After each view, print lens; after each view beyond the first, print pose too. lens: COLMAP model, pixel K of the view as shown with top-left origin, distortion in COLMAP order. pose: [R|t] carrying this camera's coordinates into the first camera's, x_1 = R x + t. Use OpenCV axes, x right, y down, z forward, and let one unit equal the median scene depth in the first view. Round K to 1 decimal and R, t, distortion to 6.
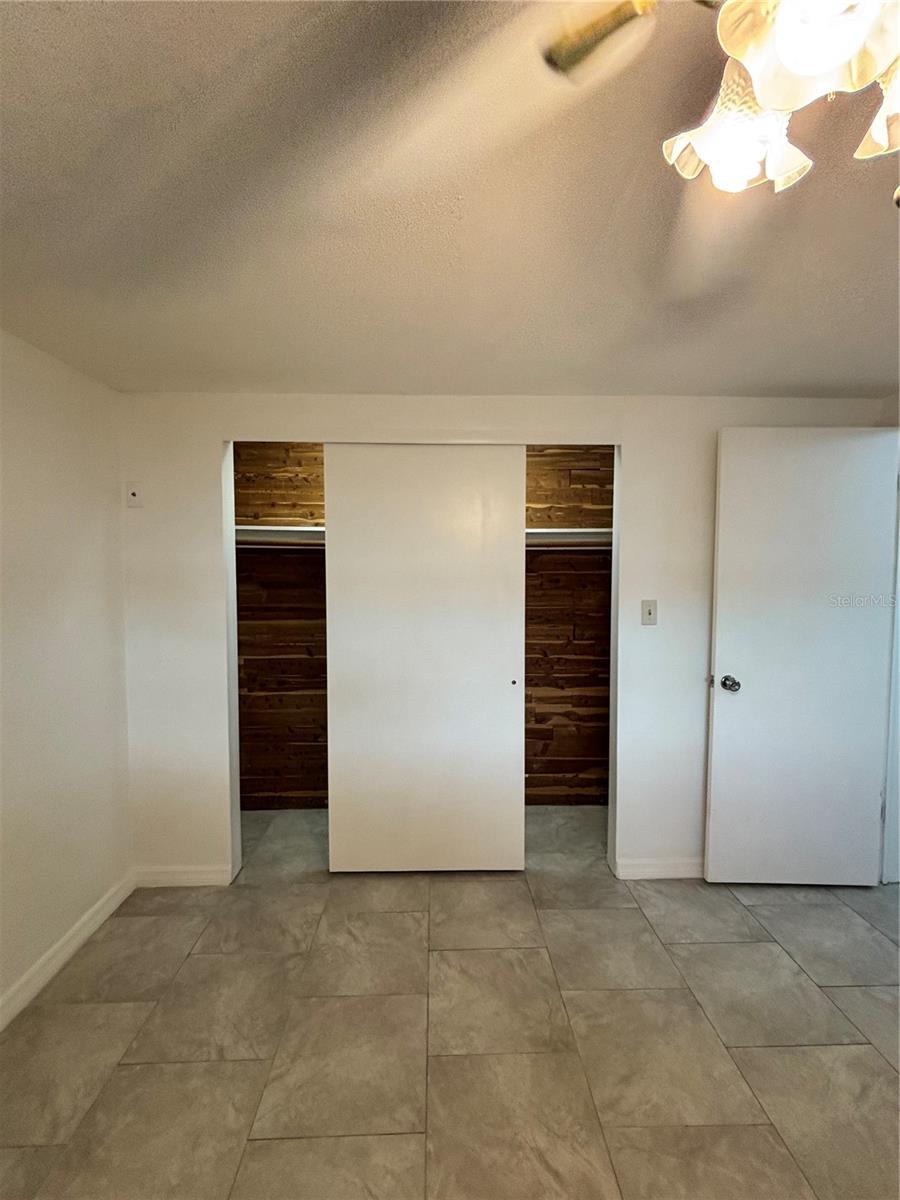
lens RADIAL K [[534.8, 0, 450.5], [0, 534.8, 599.3], [0, 0, 1]] dist [0.004515, -0.001880]
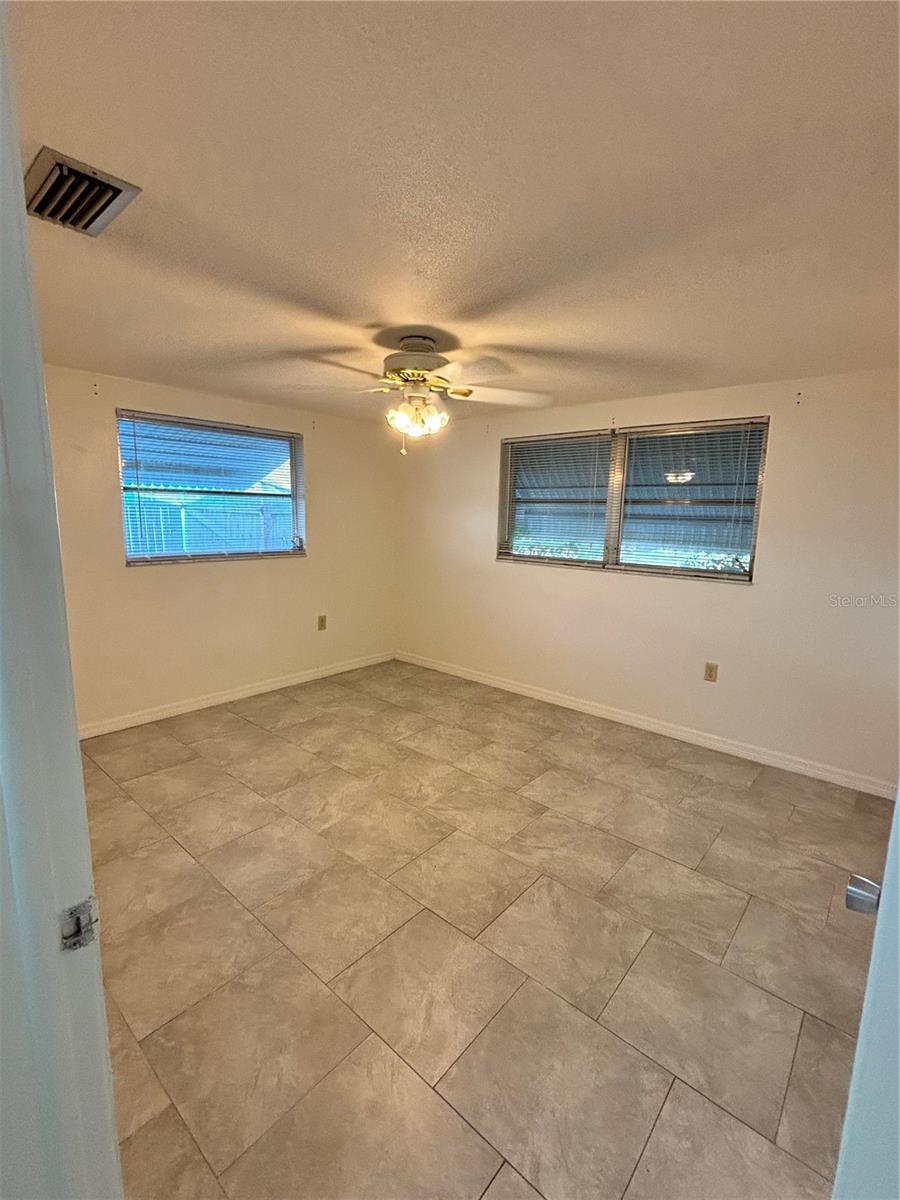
lens RADIAL K [[534.8, 0, 452.7], [0, 534.8, 600.7], [0, 0, 1]] dist [0.004515, -0.001880]
pose [[-0.675972, 0.103354, -0.729644, 1.259422], [-0.061691, 0.978704, 0.195787, -0.075337], [0.734341, 0.177359, -0.655200, 1.399412]]
